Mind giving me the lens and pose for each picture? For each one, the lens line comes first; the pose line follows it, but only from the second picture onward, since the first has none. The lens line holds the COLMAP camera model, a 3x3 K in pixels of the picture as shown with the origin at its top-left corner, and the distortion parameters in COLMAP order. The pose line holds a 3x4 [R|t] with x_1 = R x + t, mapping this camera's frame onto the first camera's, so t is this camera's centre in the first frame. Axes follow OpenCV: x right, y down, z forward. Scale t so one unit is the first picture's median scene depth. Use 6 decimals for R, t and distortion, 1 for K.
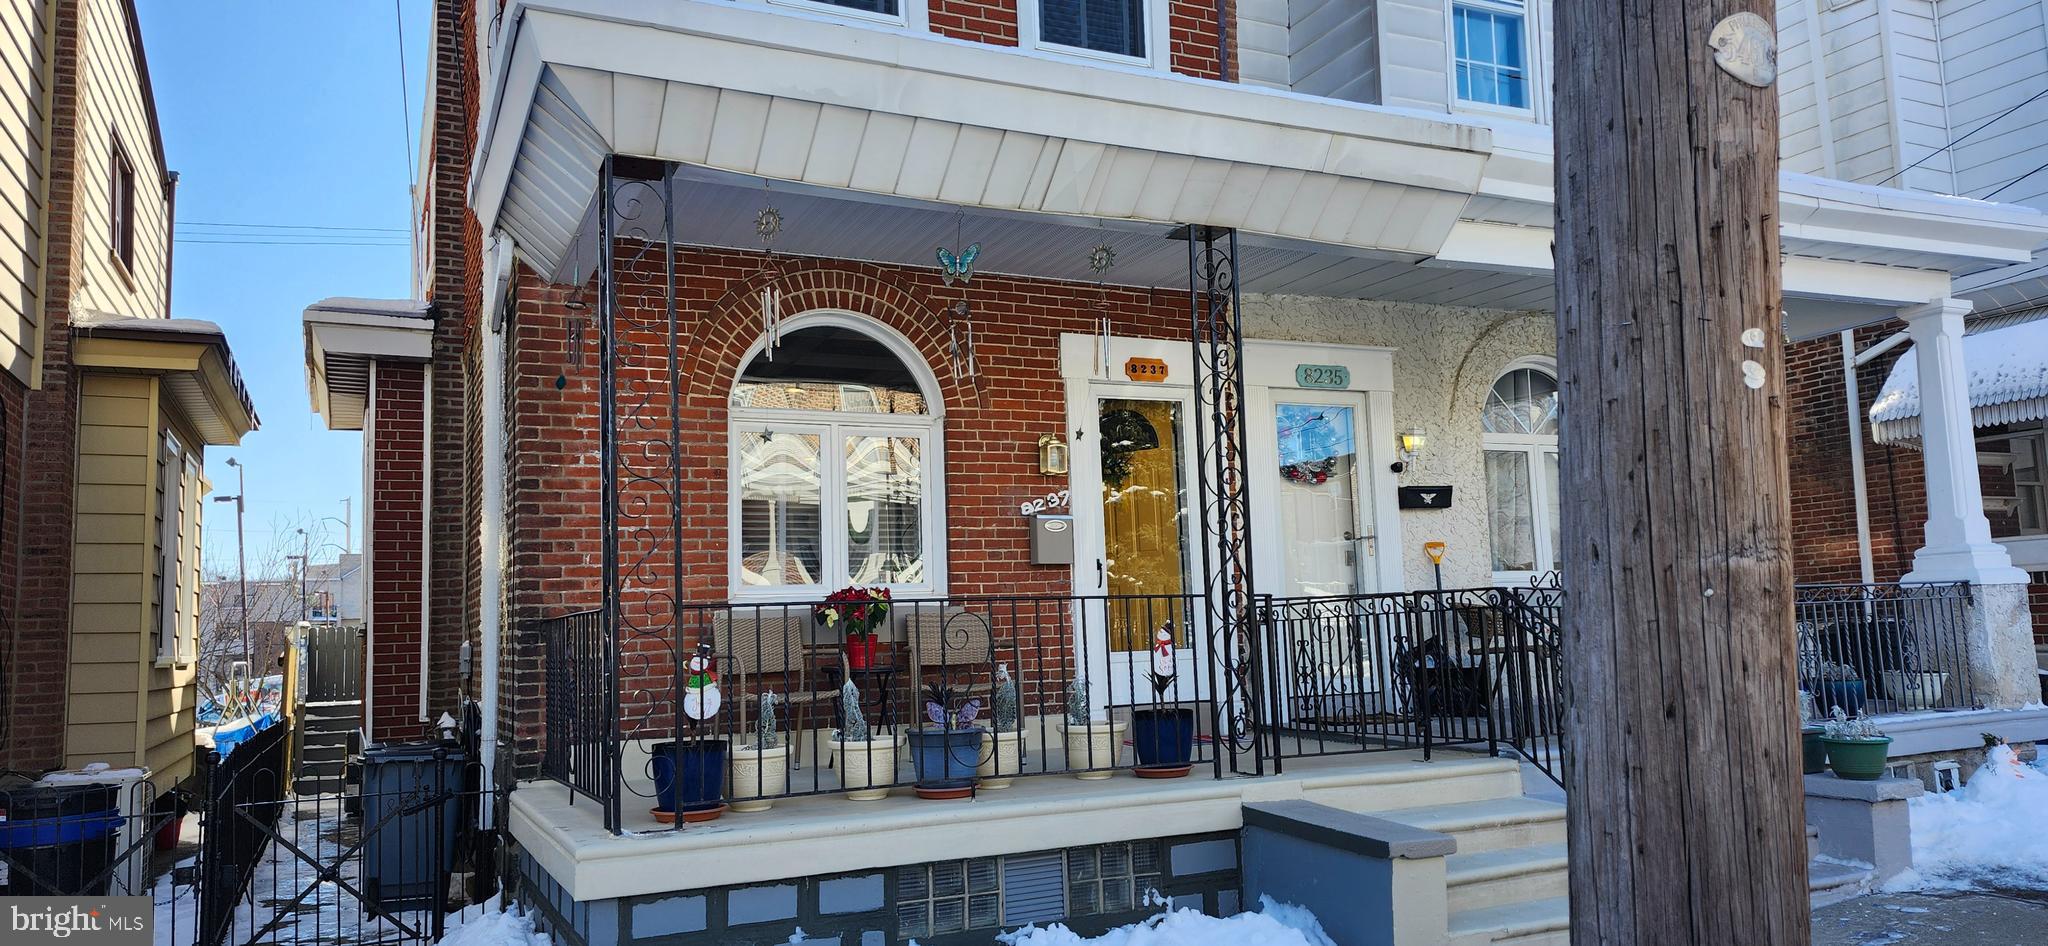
lens RADIAL K [[1395.8, 0, 1024.0], [0, 1395.8, 473.0], [0, 0, 1]] dist [0.158011, -0.000783]
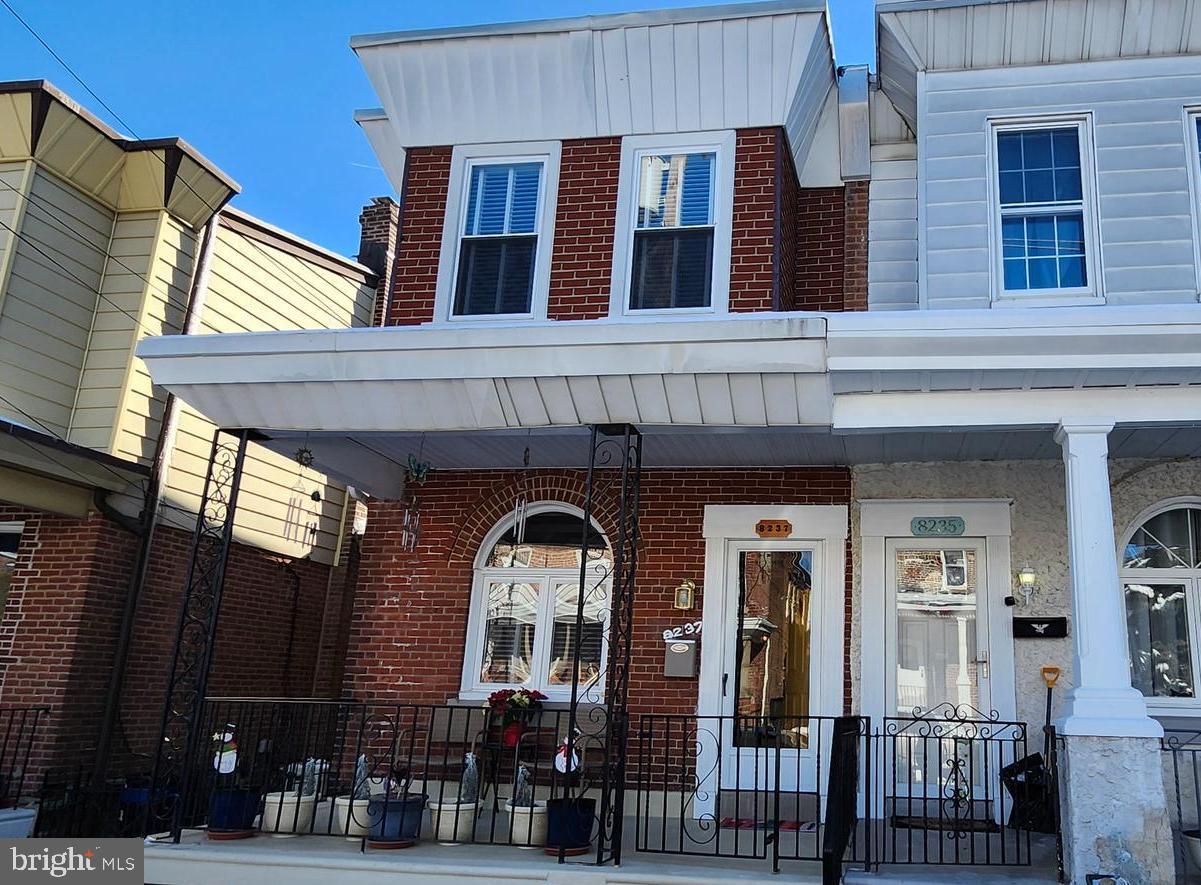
lens RADIAL K [[845.5, 0, 600.5], [0, 845.5, 495.5], [0, 0, 1]] dist [0.002318, 0.001615]
pose [[0.842374, -0.072559, -0.533986, 0.401787], [0.010131, 0.992851, -0.118930, -0.012191], [0.538798, 0.094774, 0.837087, 0.255579]]
